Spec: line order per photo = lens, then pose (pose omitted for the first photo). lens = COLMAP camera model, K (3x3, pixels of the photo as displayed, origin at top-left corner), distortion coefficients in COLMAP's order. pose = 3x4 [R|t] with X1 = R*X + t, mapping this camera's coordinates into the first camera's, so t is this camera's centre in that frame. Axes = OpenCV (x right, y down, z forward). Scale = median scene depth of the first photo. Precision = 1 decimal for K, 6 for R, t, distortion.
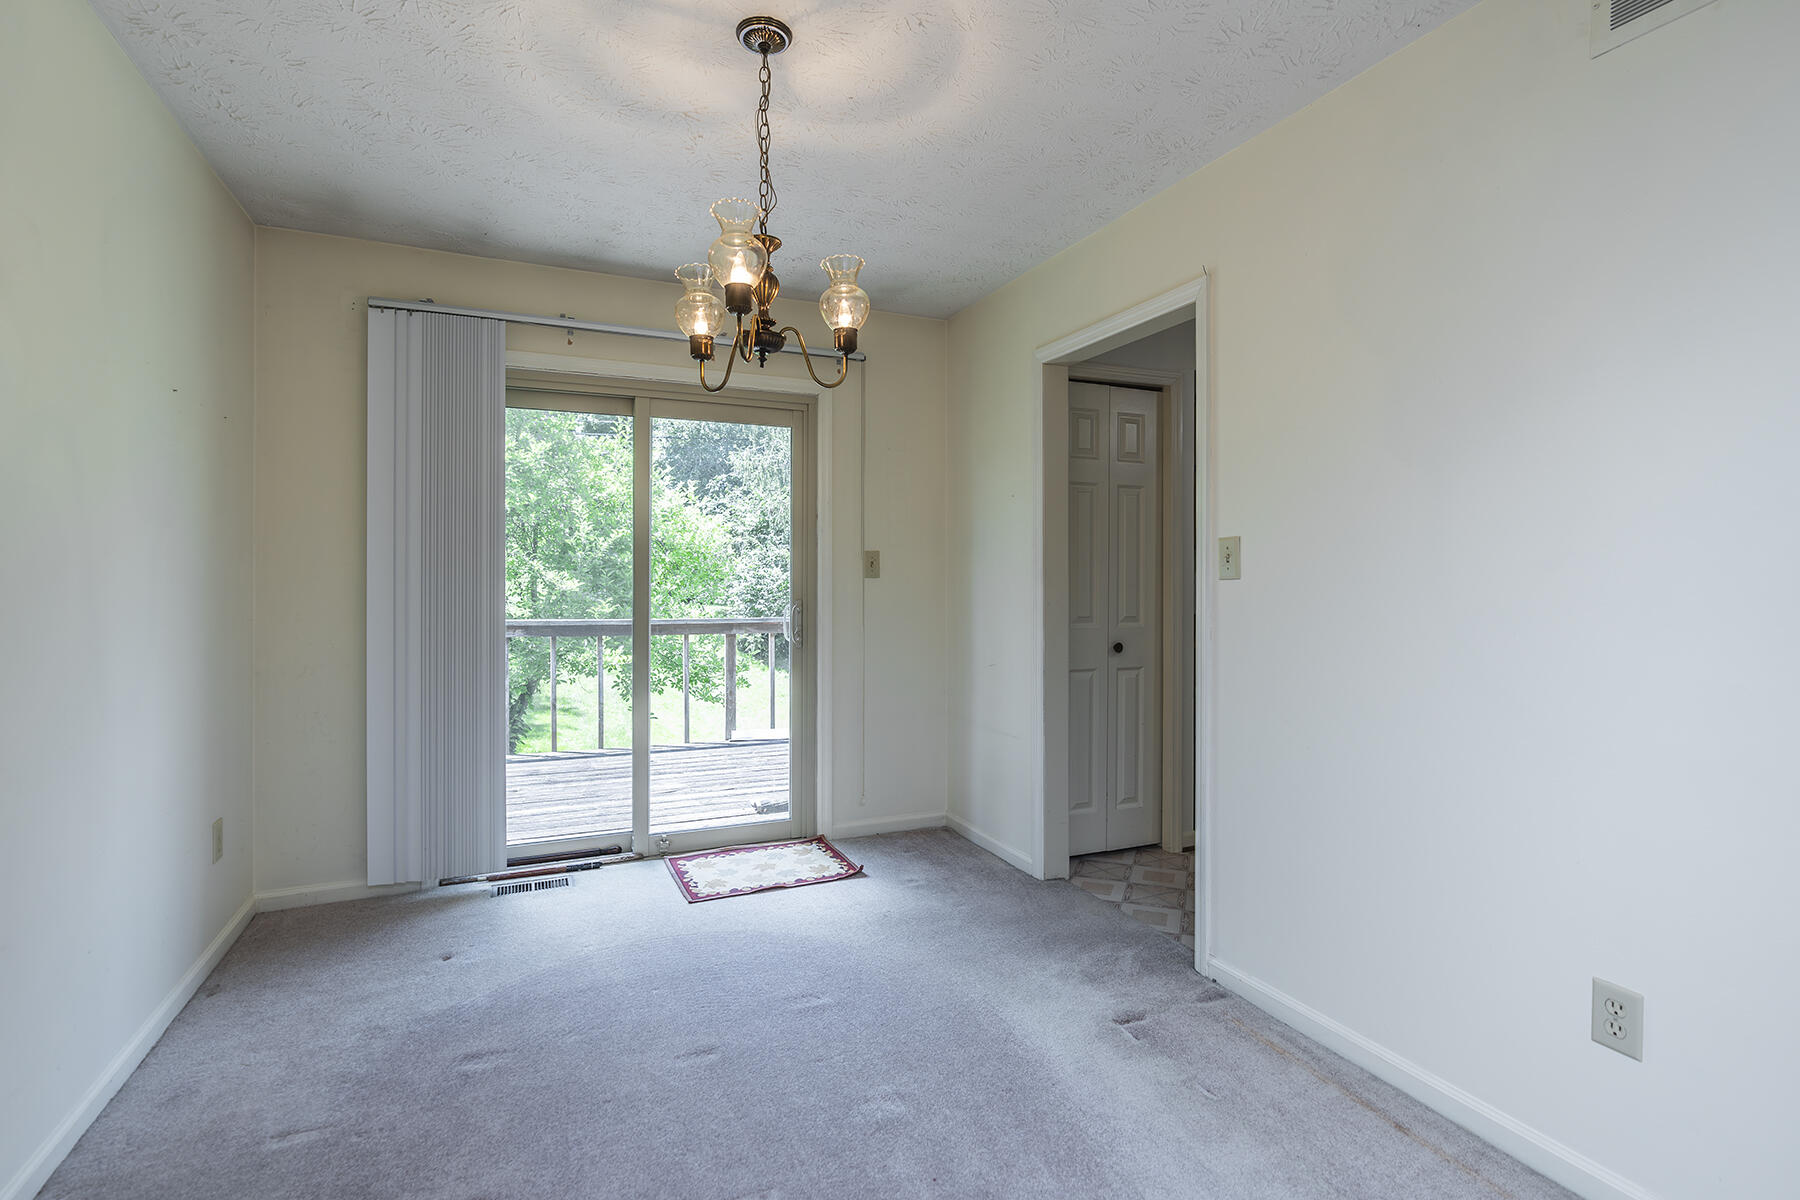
lens RADIAL K [[841.8, 0, 898.9], [0, 841.8, 588.2], [0, 0, 1]] dist [-0.000311, 0.000182]
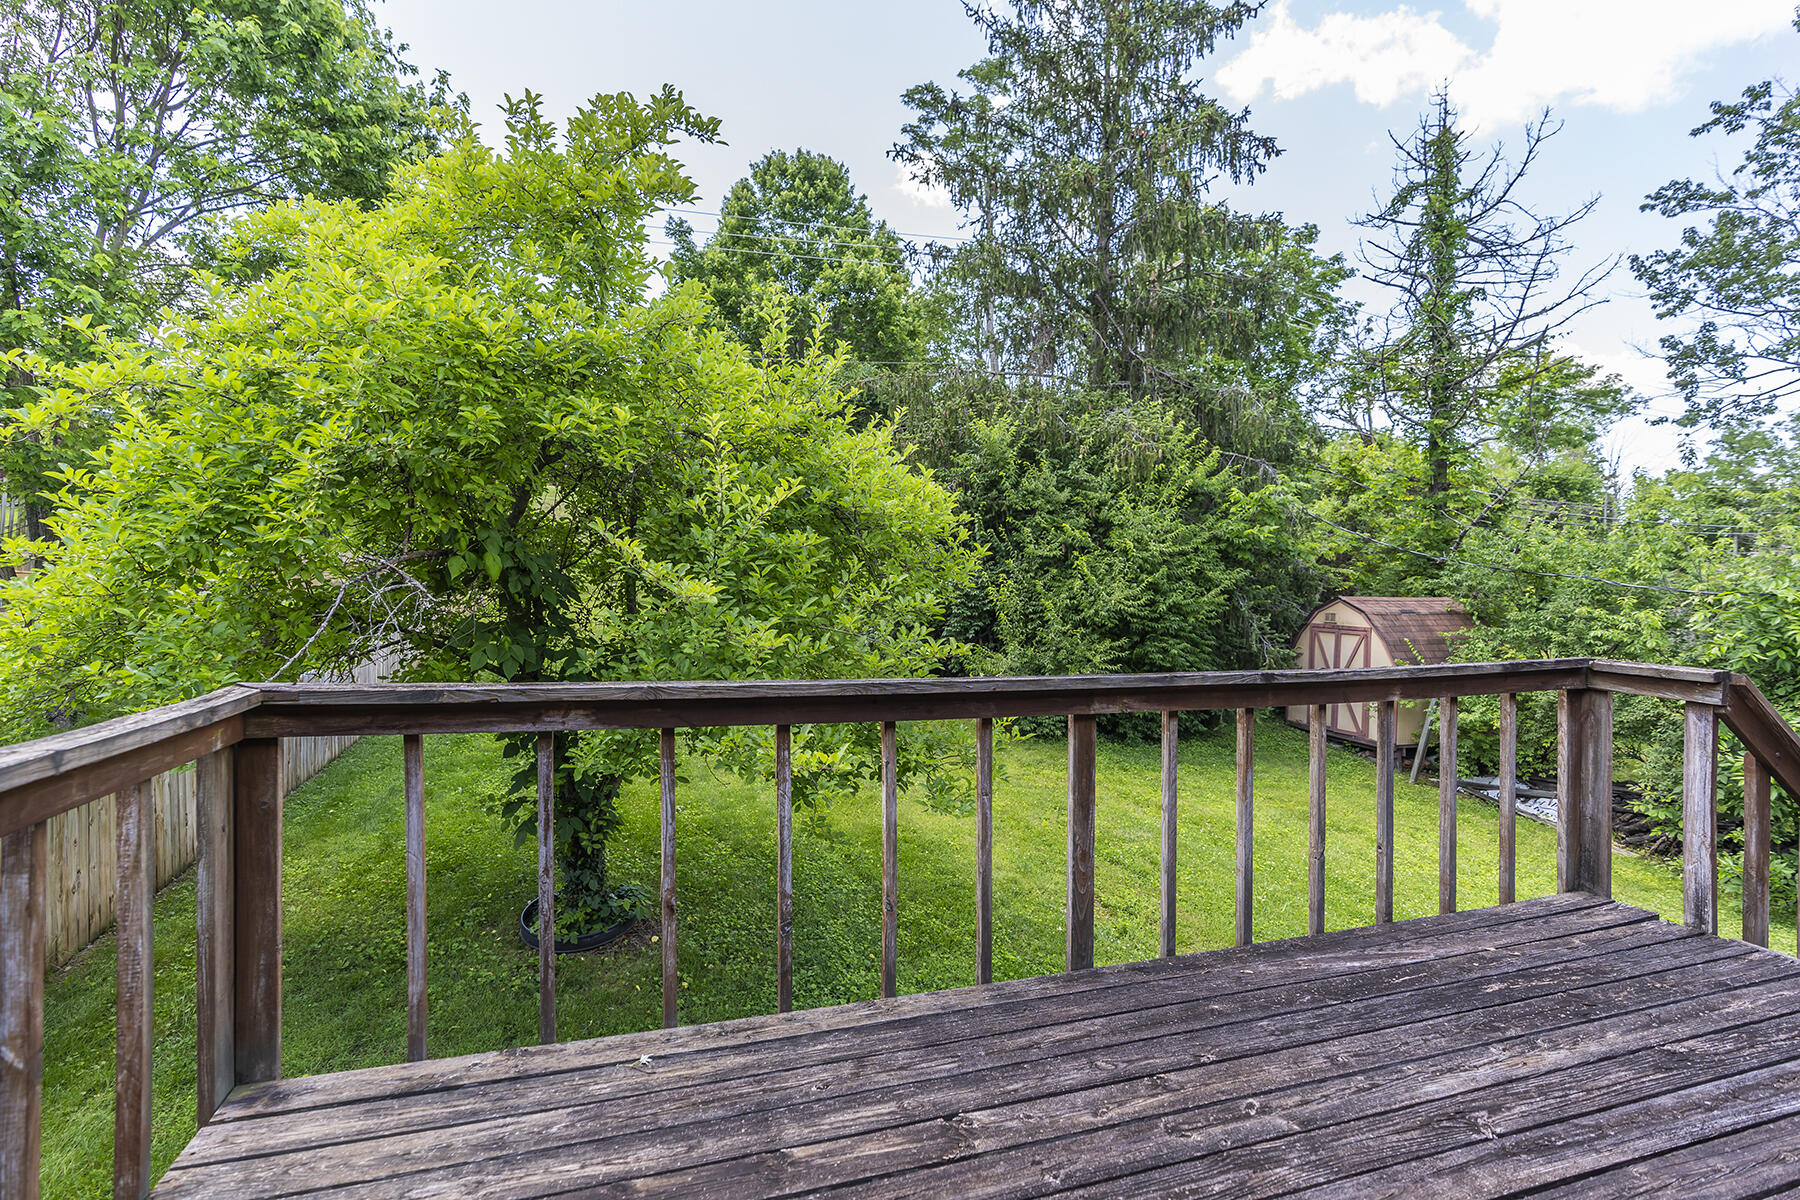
lens RADIAL K [[841.8, 0, 898.9], [0, 841.8, 588.2], [0, 0, 1]] dist [-0.000311, 0.000182]
pose [[0.993934, 0.000655, -0.109975, -0.202599], [-0.001701, 0.999954, -0.009422, -0.001045], [0.109964, 0.009552, 0.993890, 0.486058]]
